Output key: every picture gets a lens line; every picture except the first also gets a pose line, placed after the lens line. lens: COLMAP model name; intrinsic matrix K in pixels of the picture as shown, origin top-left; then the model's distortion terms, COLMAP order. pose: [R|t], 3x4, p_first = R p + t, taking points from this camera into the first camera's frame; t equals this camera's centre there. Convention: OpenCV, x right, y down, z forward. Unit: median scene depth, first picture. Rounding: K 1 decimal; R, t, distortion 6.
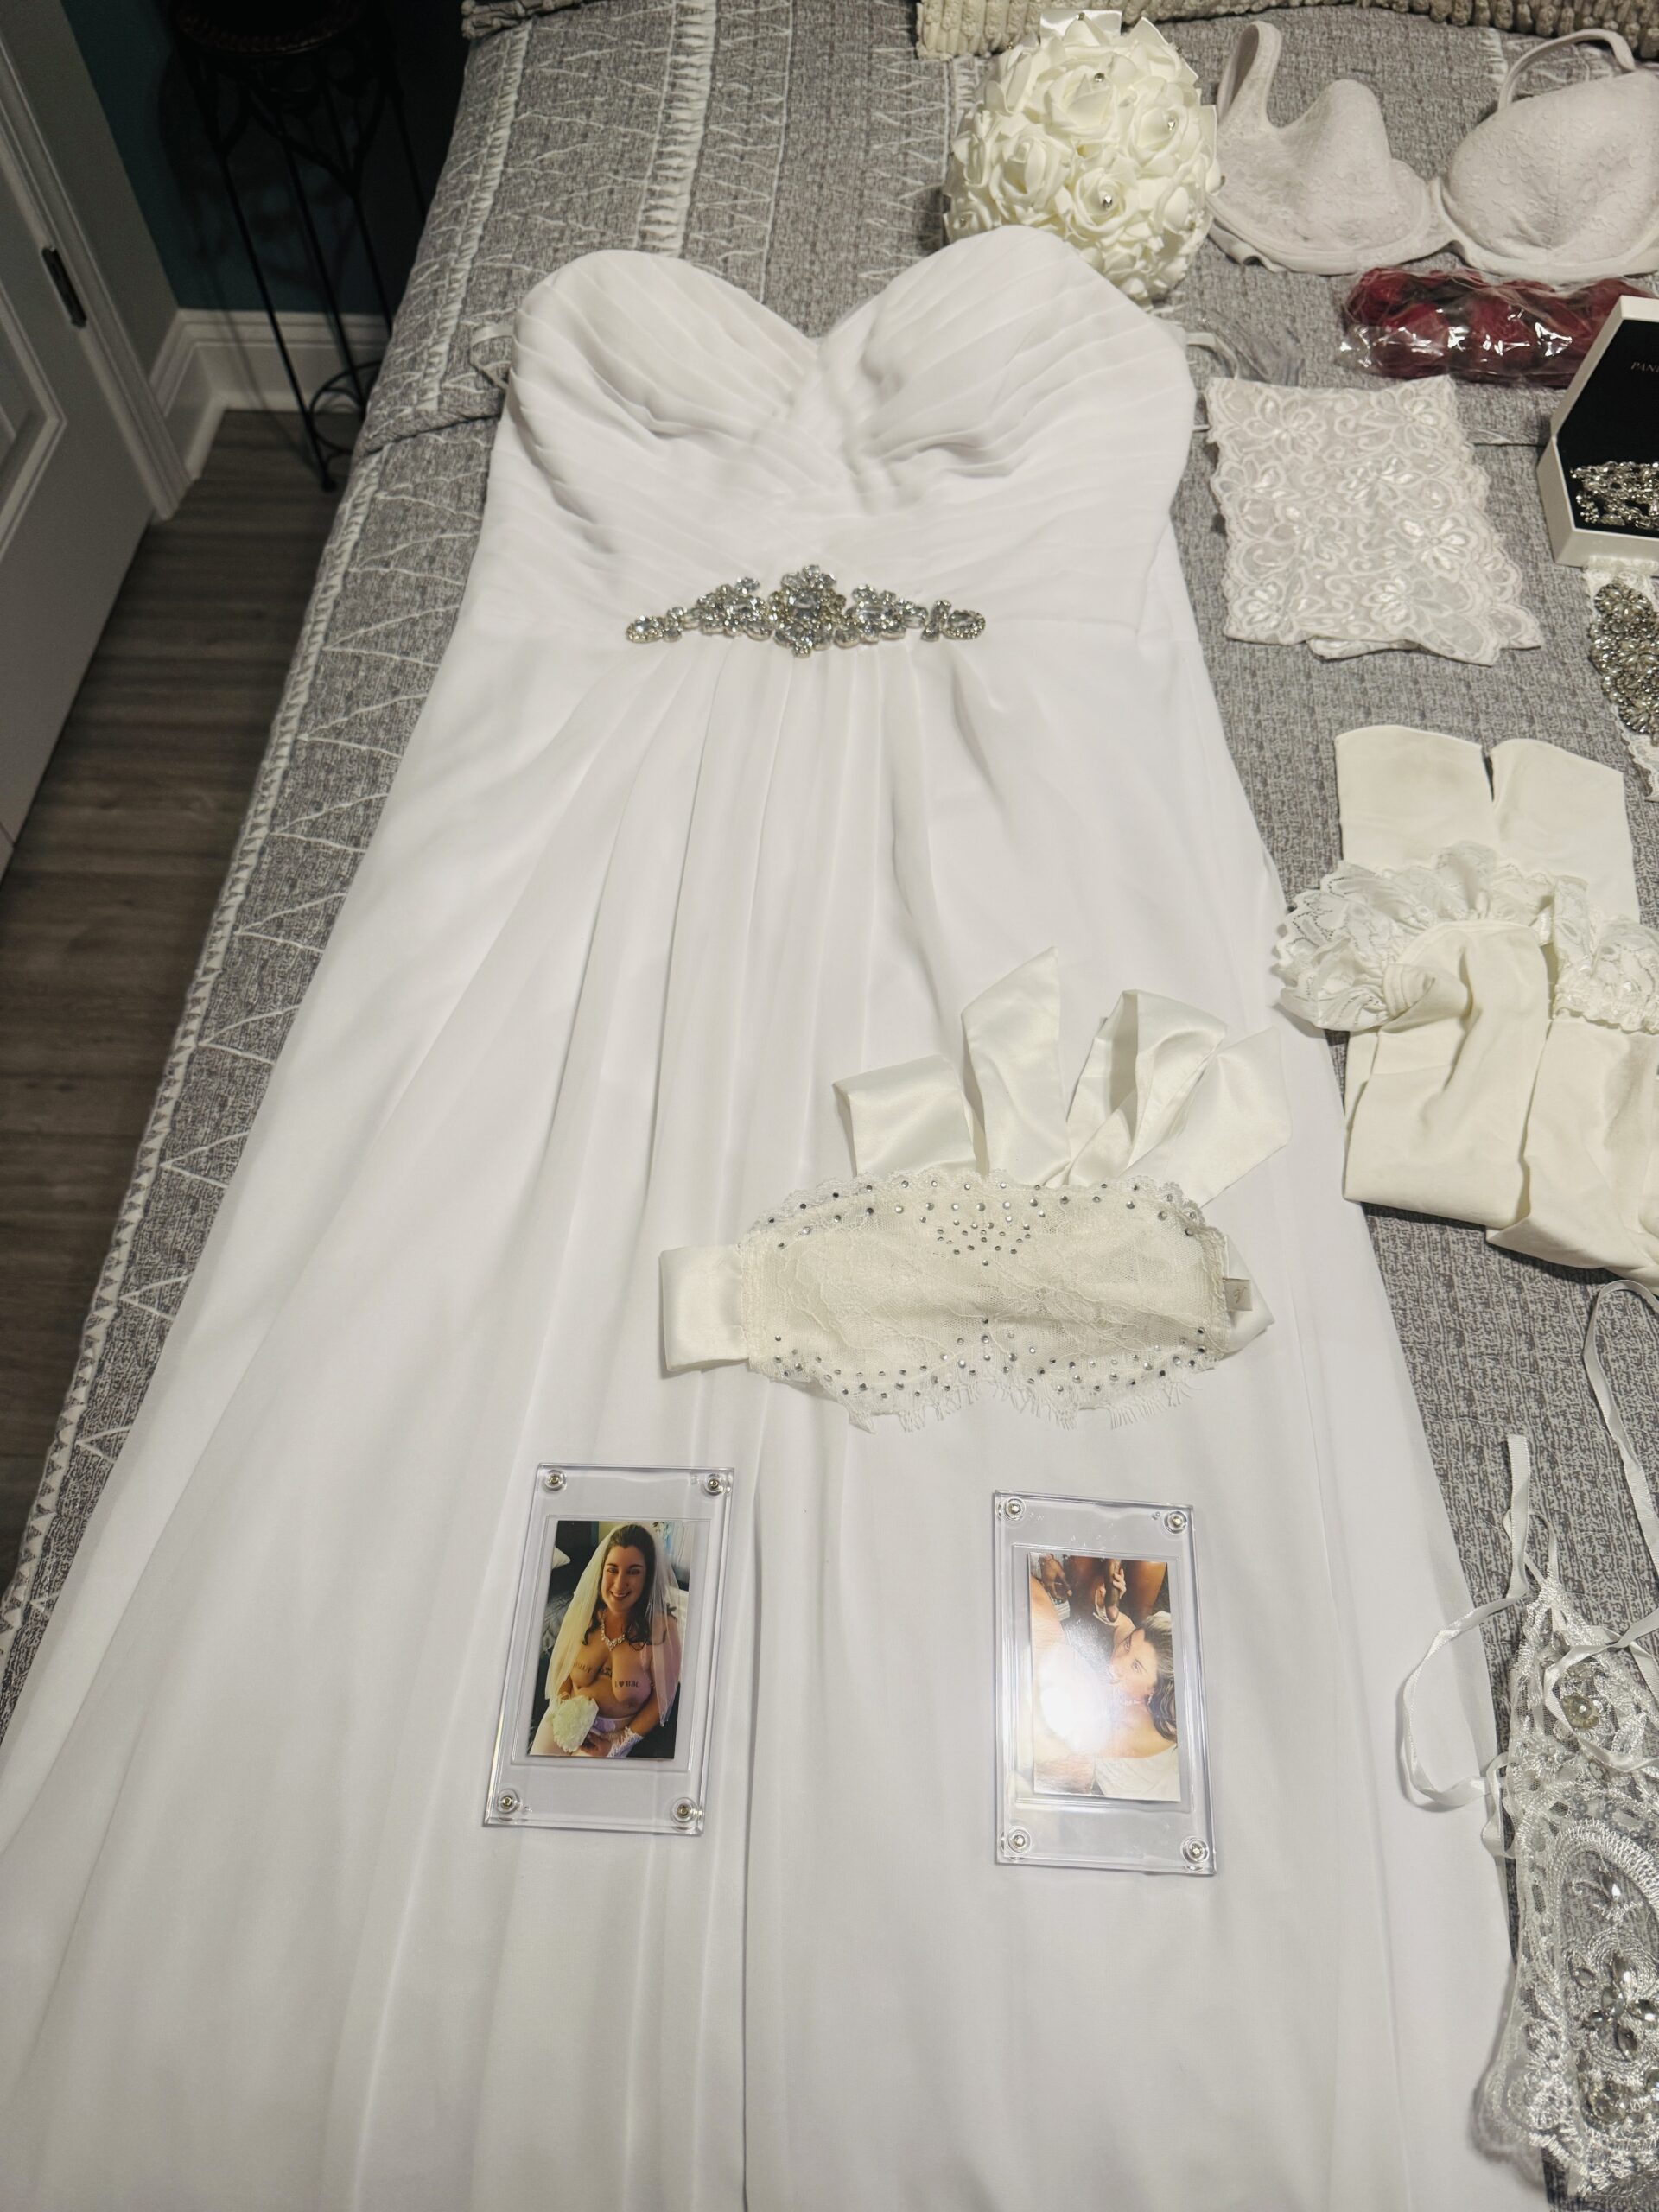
lens RADIAL K [[1598.7, 0, 831.1], [0, 1598.7, 1104.4], [0, 0, 1]] dist [0.010993, -0.025203]
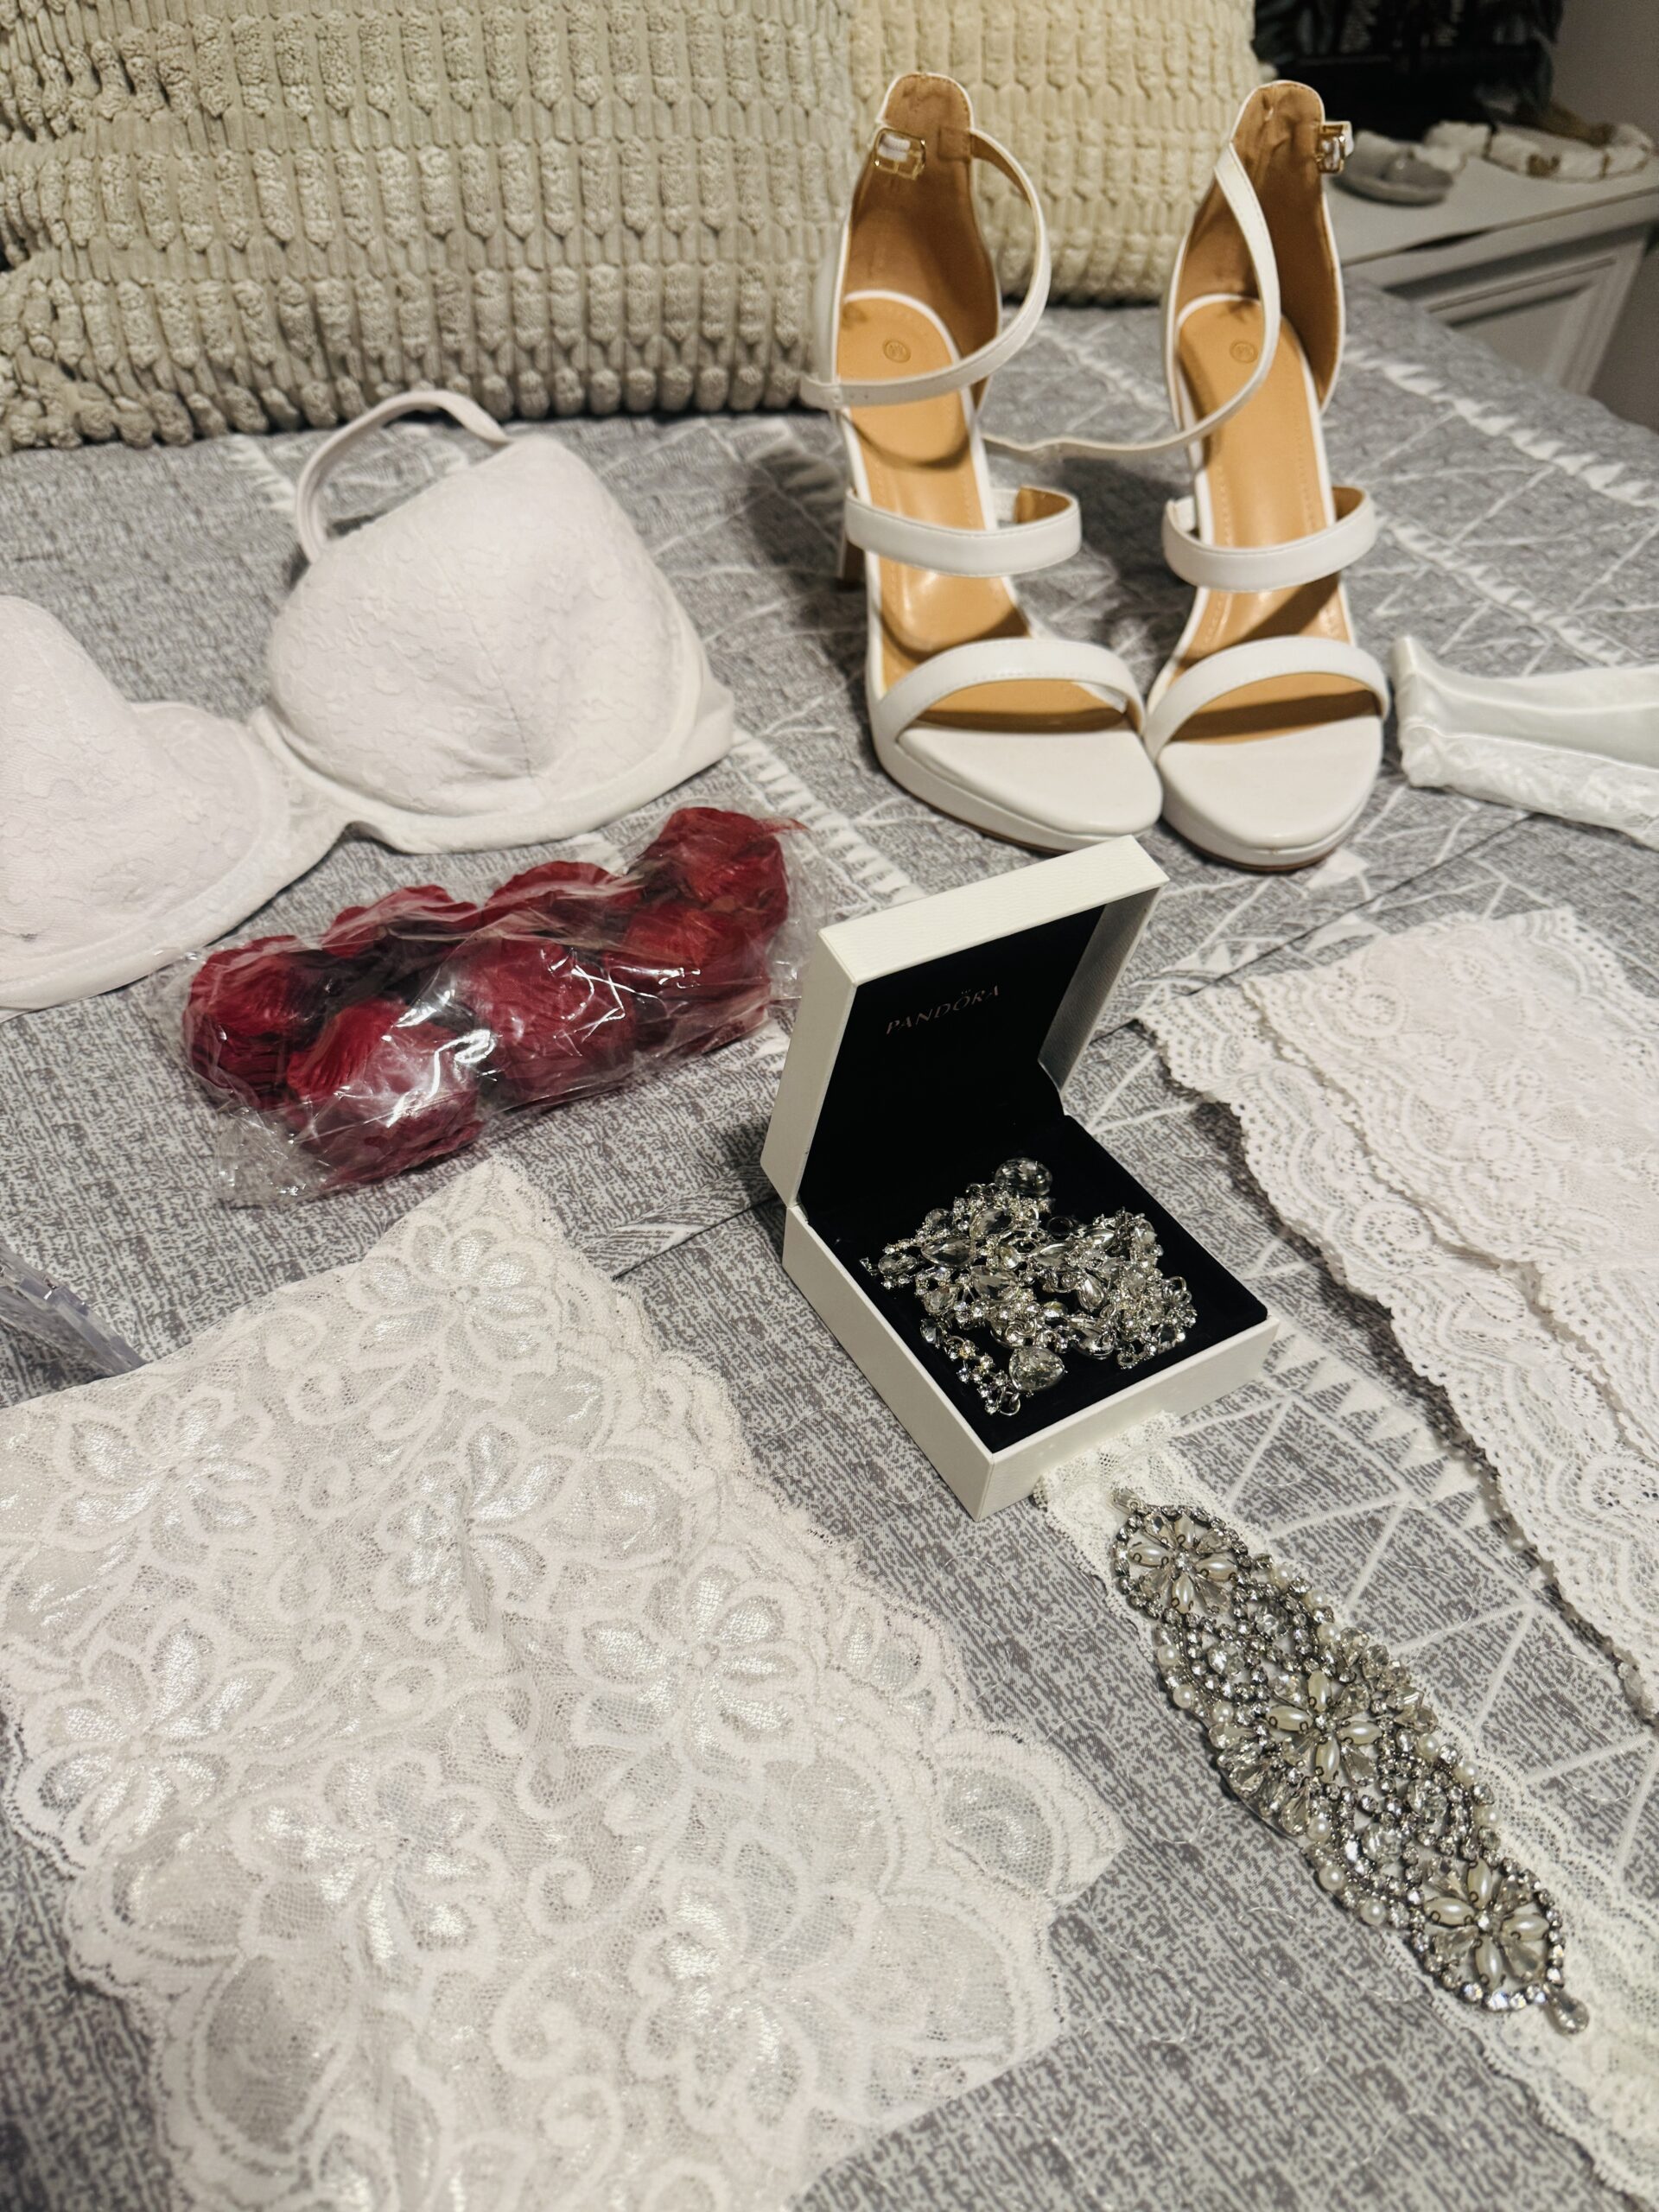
lens RADIAL K [[1598.7, 0, 821.5], [0, 1598.7, 1099.7], [0, 0, 1]] dist [0.010993, -0.025203]
pose [[0.785989, -0.404550, 0.467505, 0.324761], [0.493256, 0.866225, -0.079706, -0.482816], [-0.372719, 0.293248, 0.880390, 0.735768]]
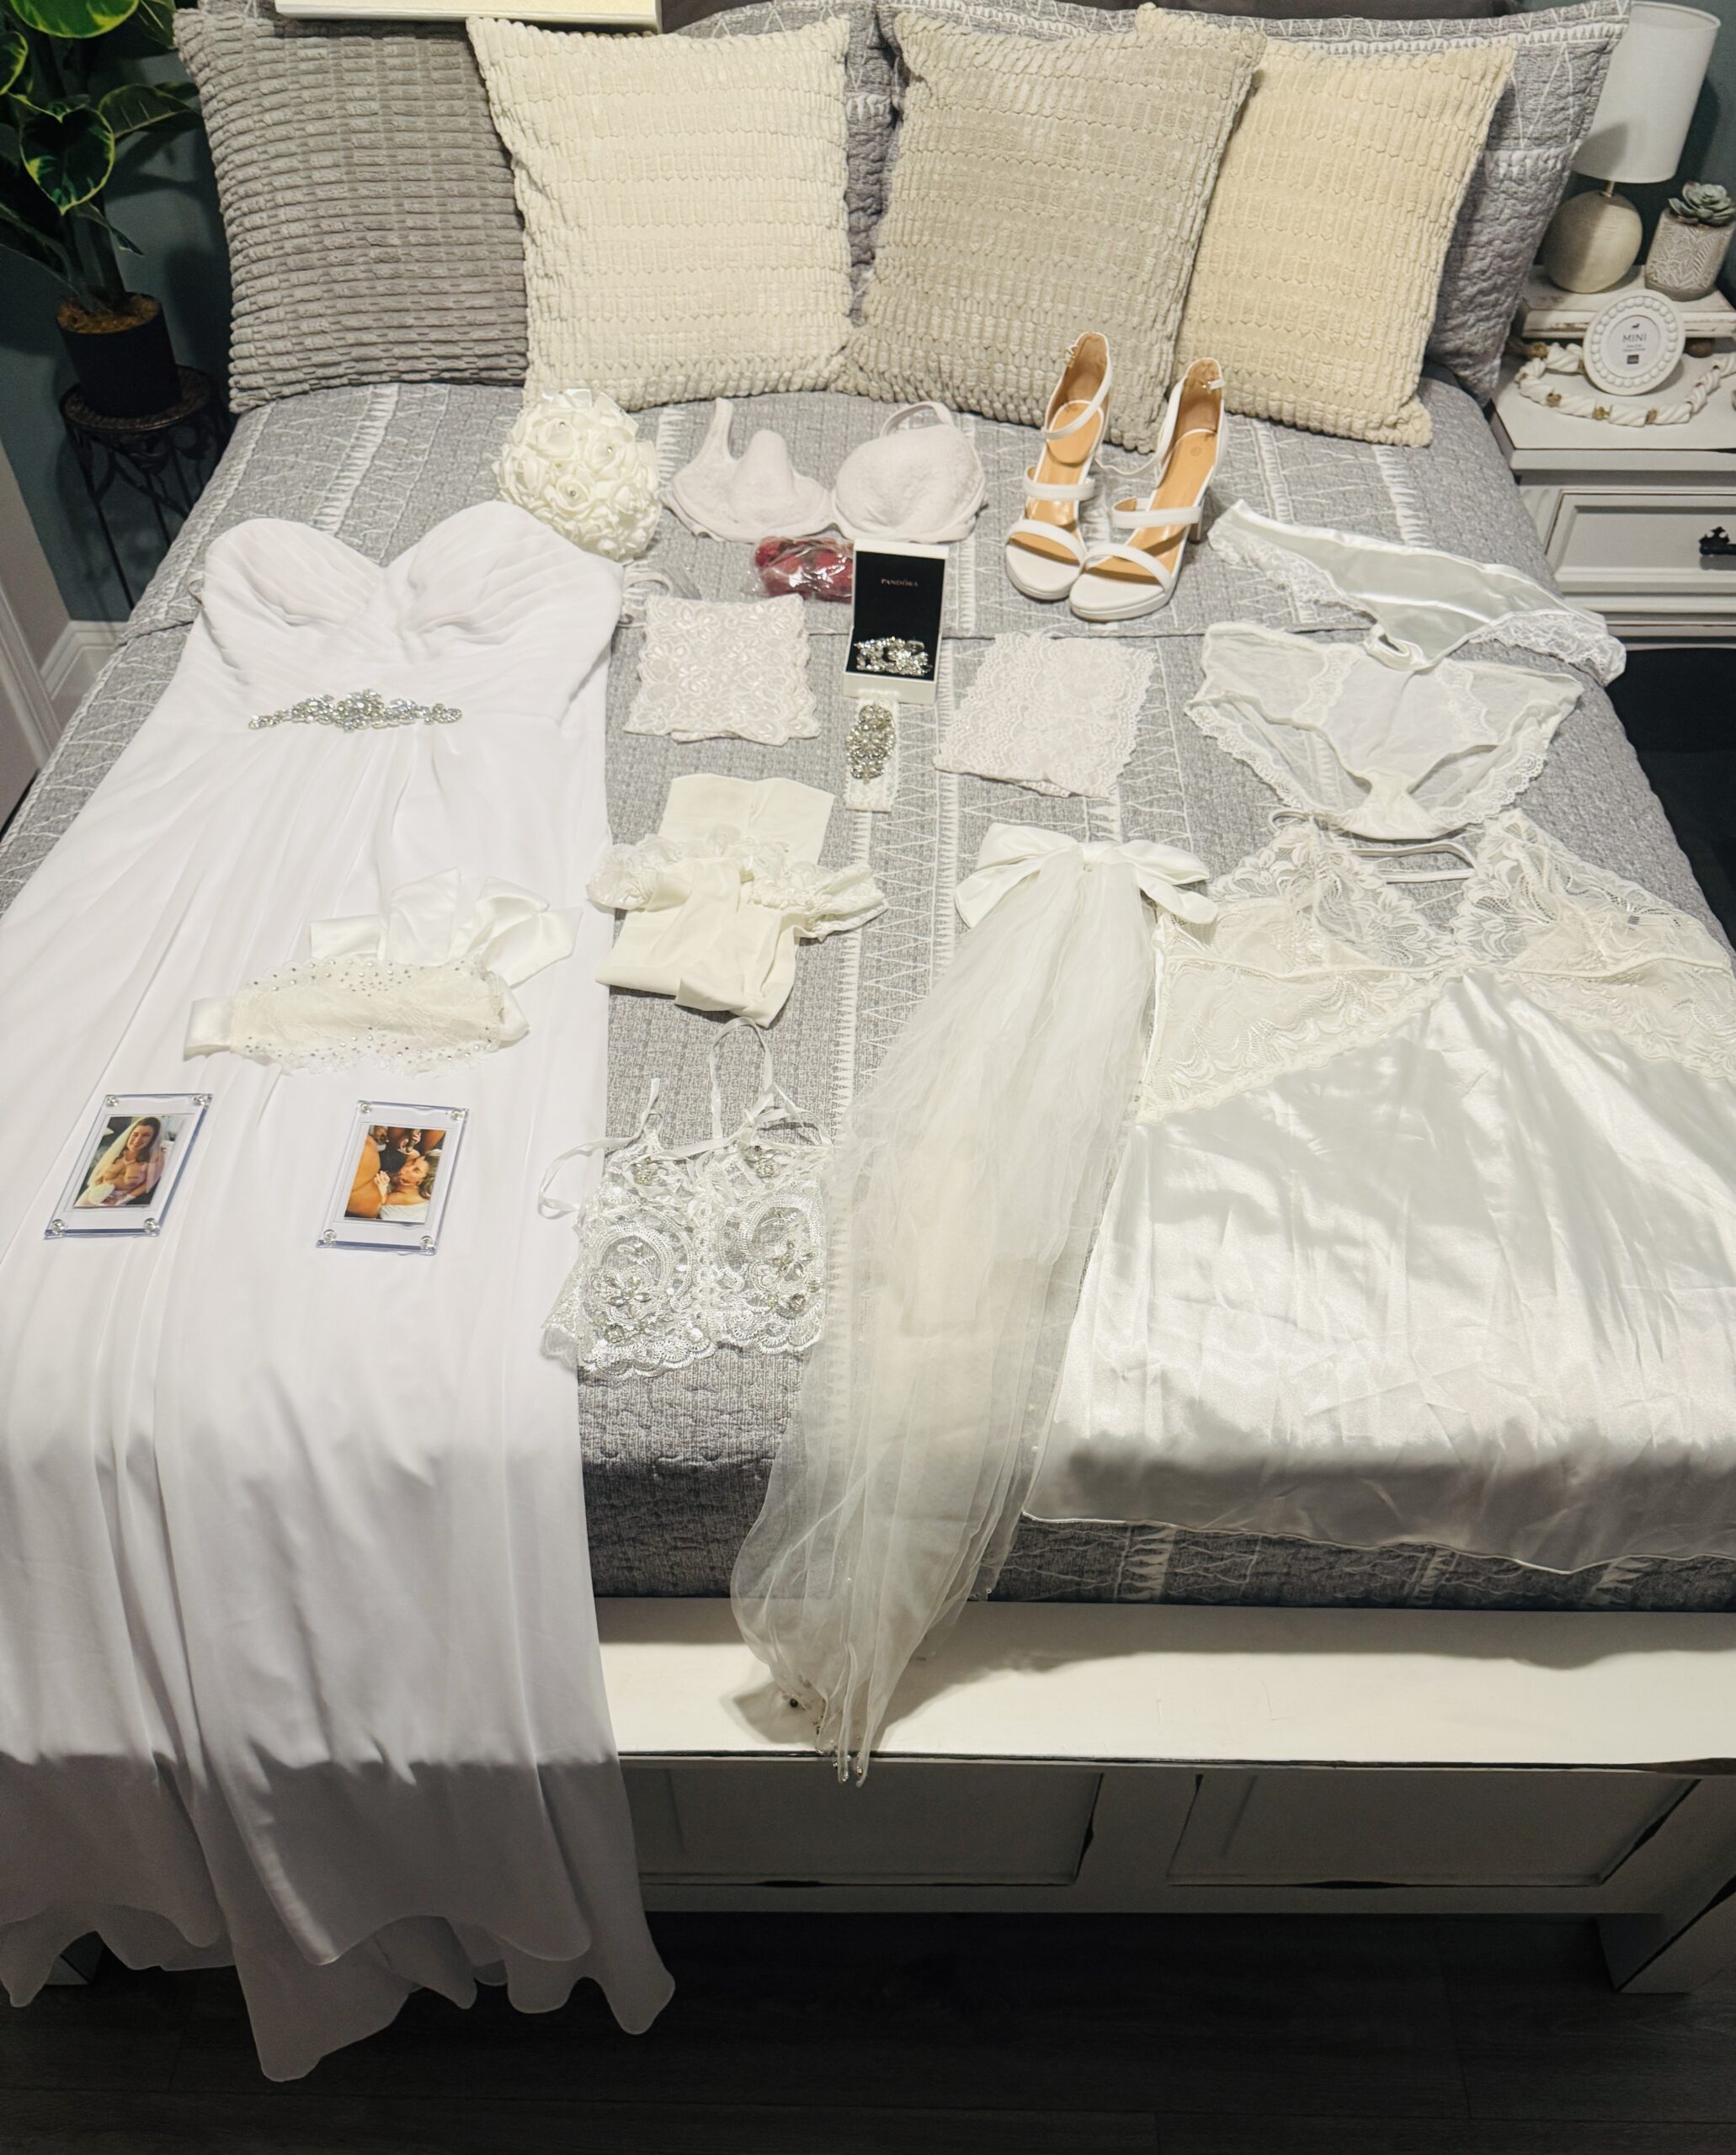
lens RADIAL K [[1700.9, 0, 894.7], [0, 1700.9, 1187.7], [0, 0, 1]] dist [0.058025, -0.103700]
pose [[0.999065, -0.017165, 0.039691, 0.496520], [0.024093, 0.983137, -0.181275, 0.552787], [-0.035910, 0.182061, 0.982631, -0.730799]]
